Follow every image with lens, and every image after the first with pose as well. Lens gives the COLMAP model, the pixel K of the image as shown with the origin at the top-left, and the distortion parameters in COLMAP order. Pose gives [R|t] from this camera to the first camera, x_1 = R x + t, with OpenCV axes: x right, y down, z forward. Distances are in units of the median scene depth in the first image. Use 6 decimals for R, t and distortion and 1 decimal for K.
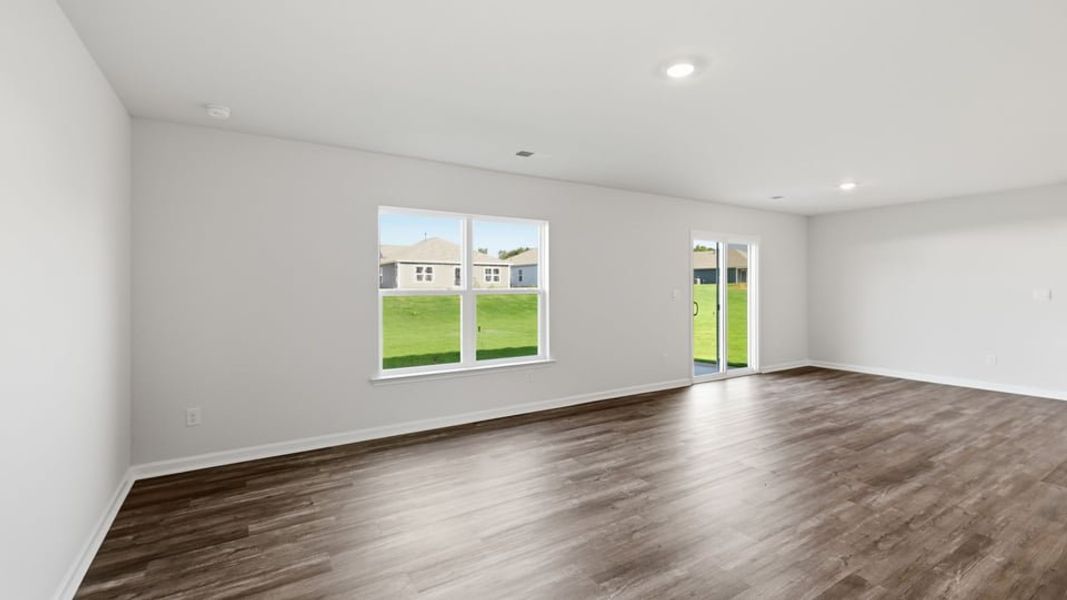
lens RADIAL K [[458.3, 0, 514.8], [0, 458.3, 304.1], [0, 0, 1]] dist [0.007729, -0.002105]
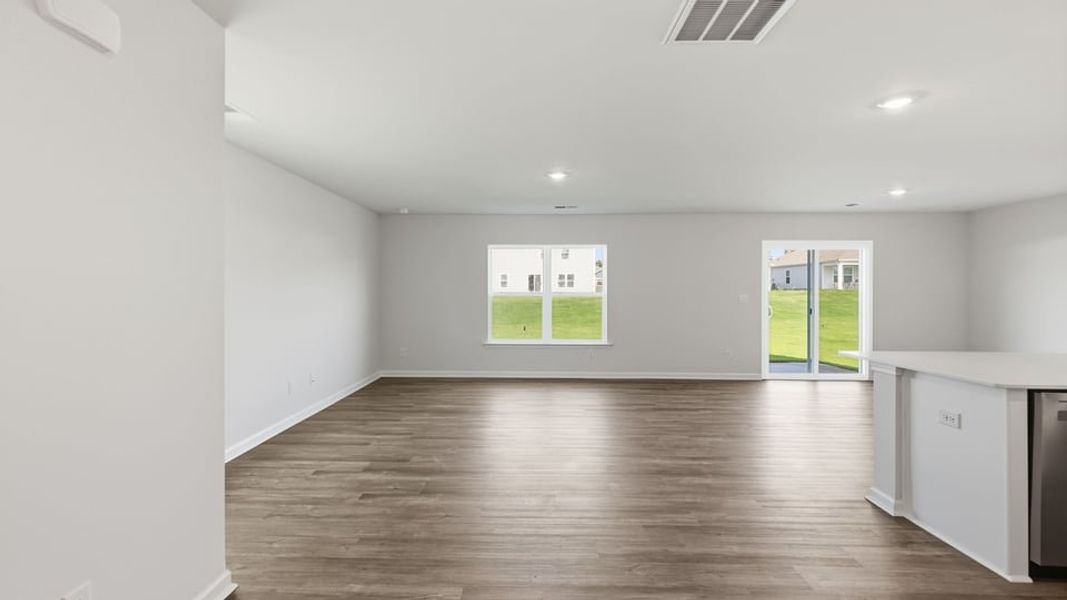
lens RADIAL K [[458.3, 0, 518.3], [0, 458.3, 307.6], [0, 0, 1]] dist [0.007729, -0.002105]
pose [[0.835102, 0.025114, -0.549521, 0.462983], [-0.023436, 0.999675, 0.010071, 0.003716], [0.549595, 0.004468, 0.835419, -0.236561]]
